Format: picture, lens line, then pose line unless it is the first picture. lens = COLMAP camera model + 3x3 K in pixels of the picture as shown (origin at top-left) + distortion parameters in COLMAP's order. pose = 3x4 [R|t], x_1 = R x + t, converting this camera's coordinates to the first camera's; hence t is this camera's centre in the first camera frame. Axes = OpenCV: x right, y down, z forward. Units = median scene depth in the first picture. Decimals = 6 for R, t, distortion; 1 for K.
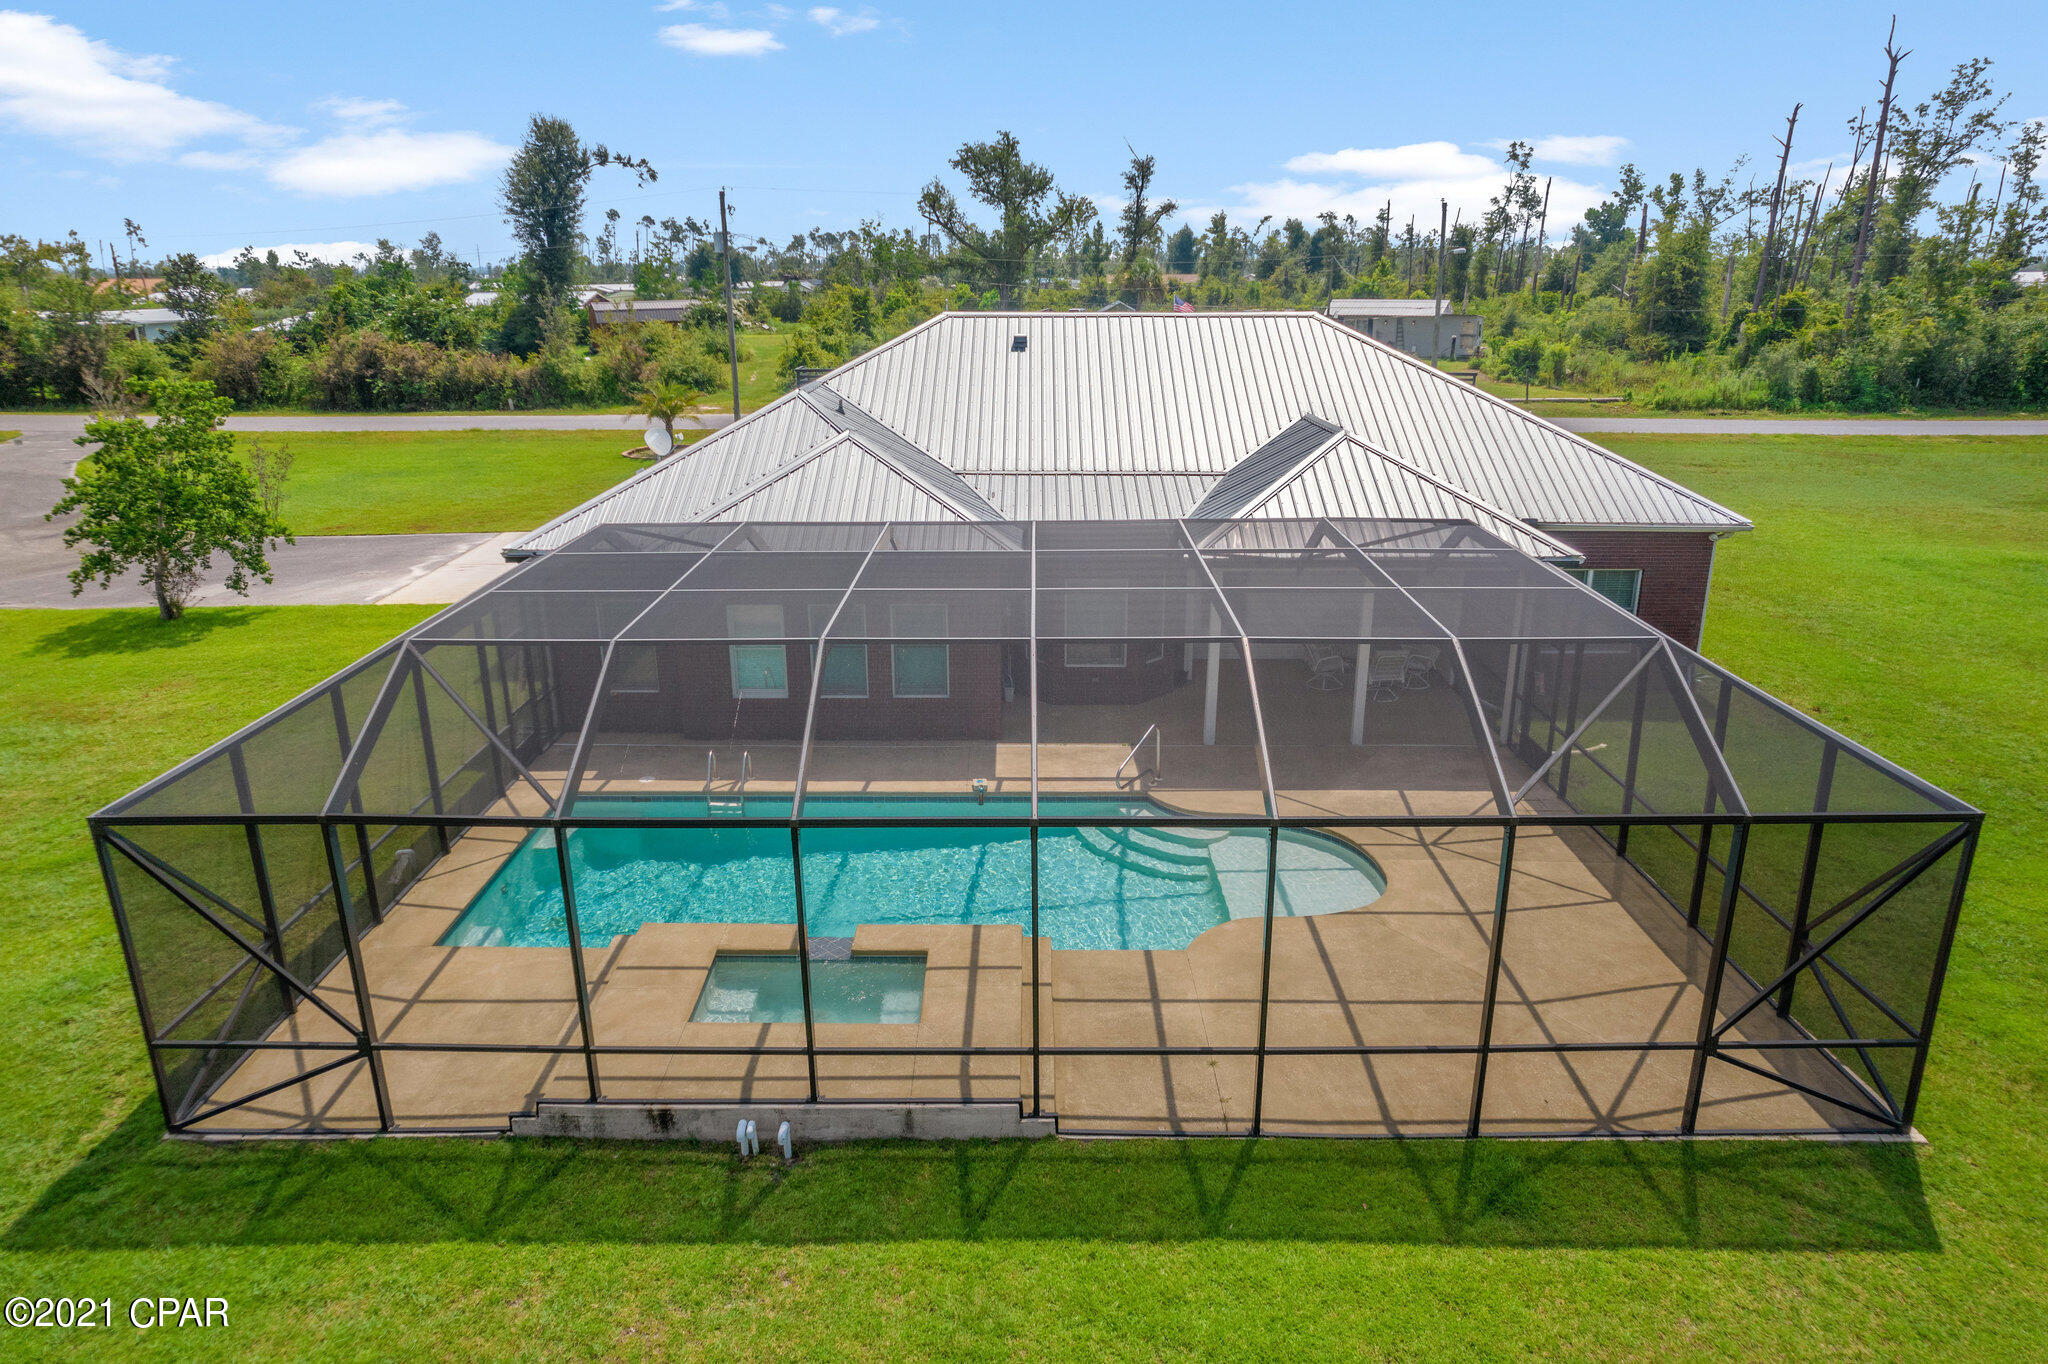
lens RADIAL K [[1306.0, 0, 1027.7], [0, 1306.0, 689.4], [0, 0, 1]] dist [-0.064738, 0.053934]
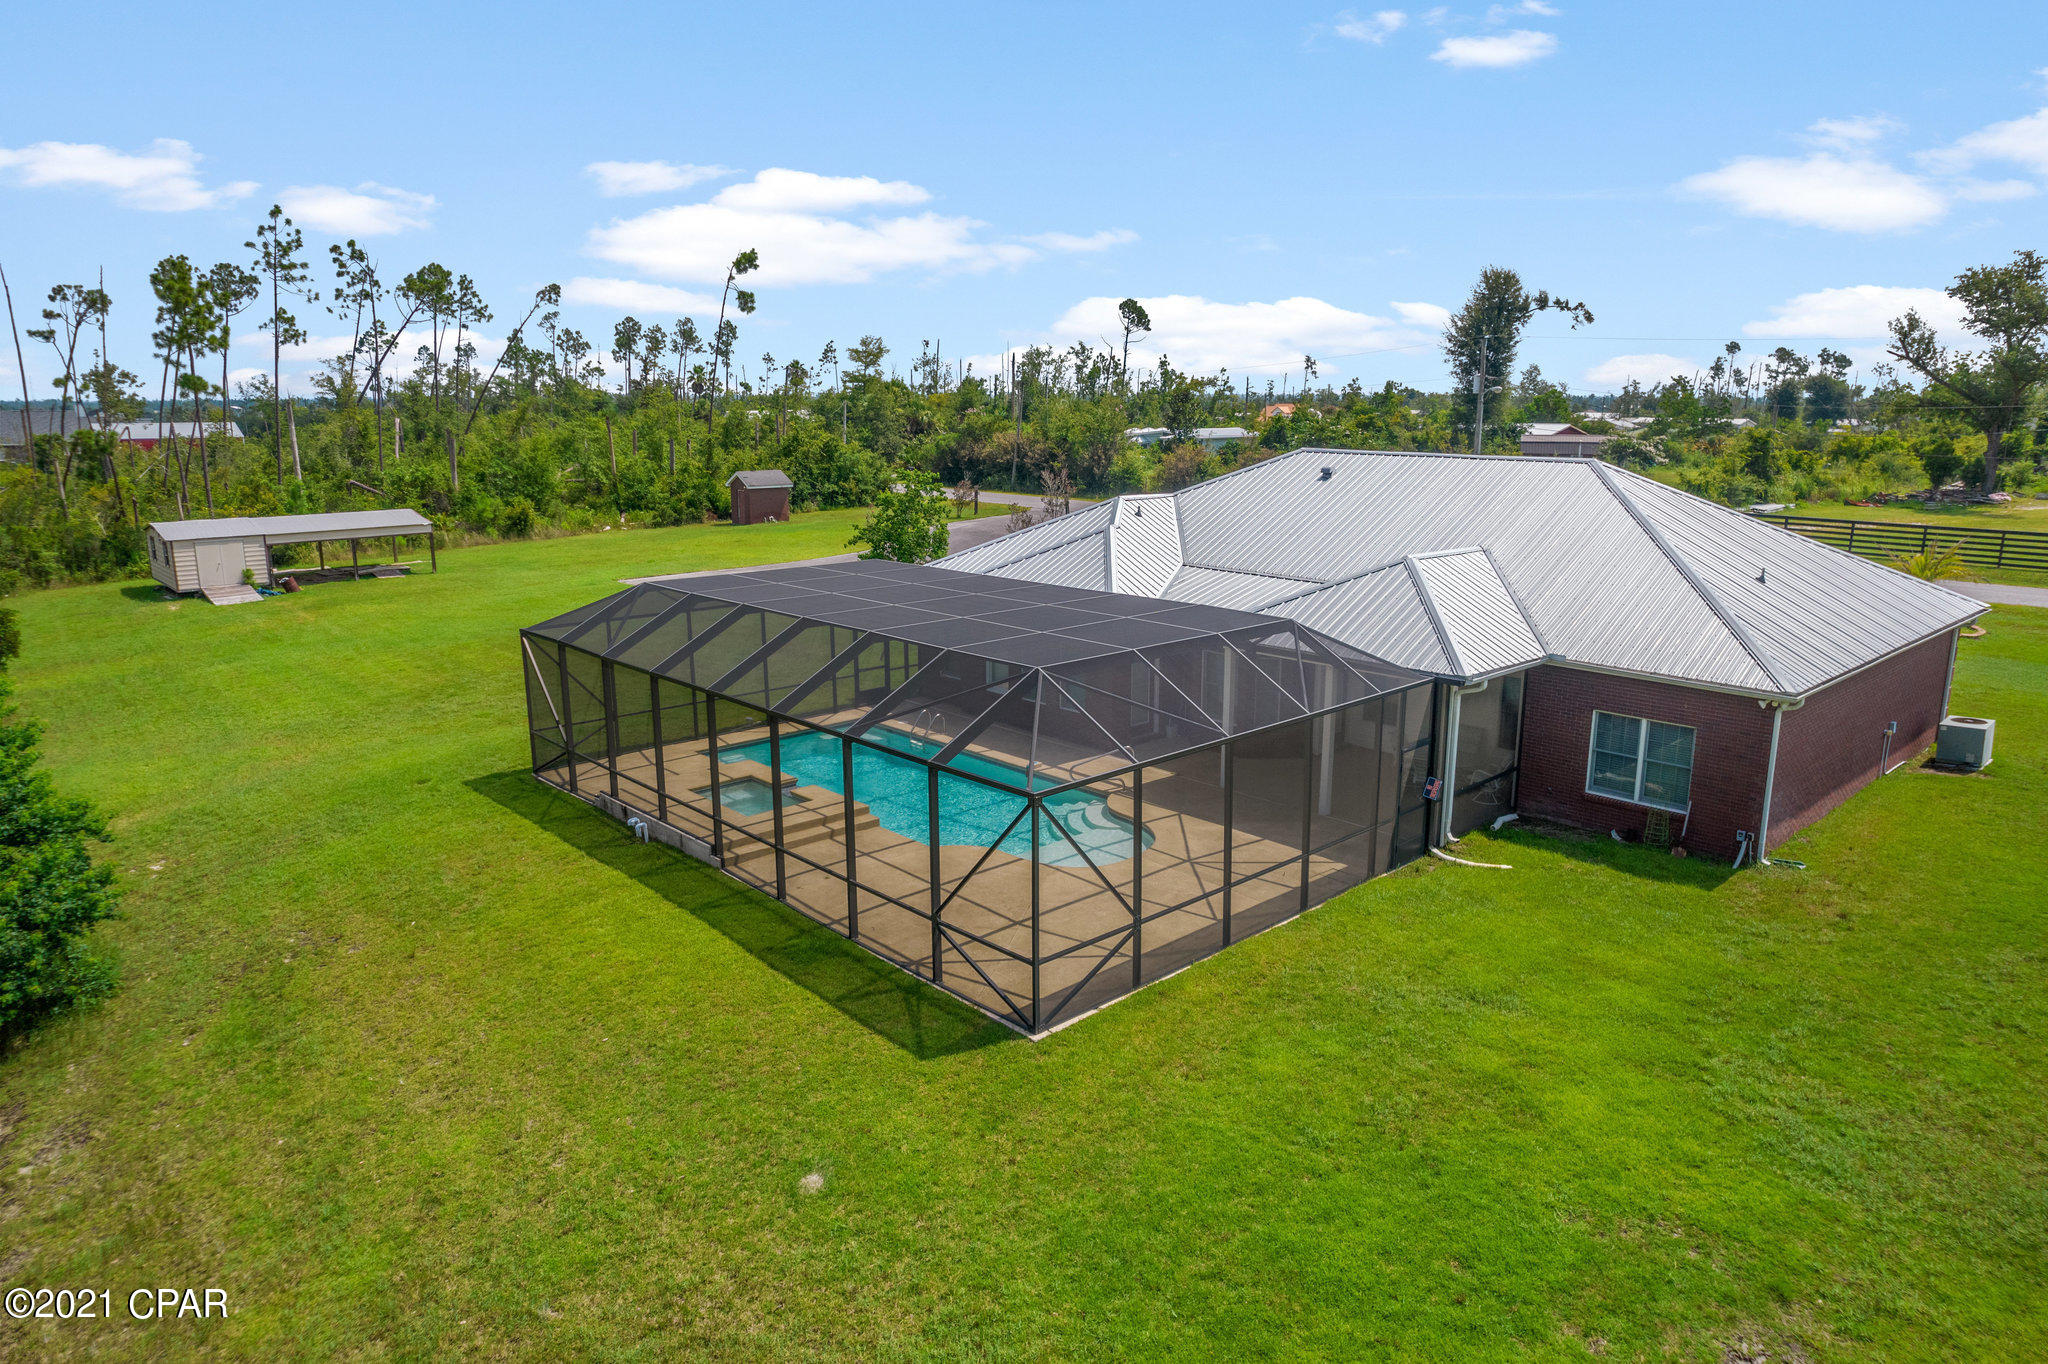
lens RADIAL K [[1306.0, 0, 1027.7], [0, 1306.0, 689.4], [0, 0, 1]] dist [-0.064738, 0.053934]
pose [[0.688662, 0.159229, -0.707383, 0.233444], [-0.224860, 0.974391, 0.000422, -0.001652], [0.689335, 0.158771, 0.706831, -0.009714]]
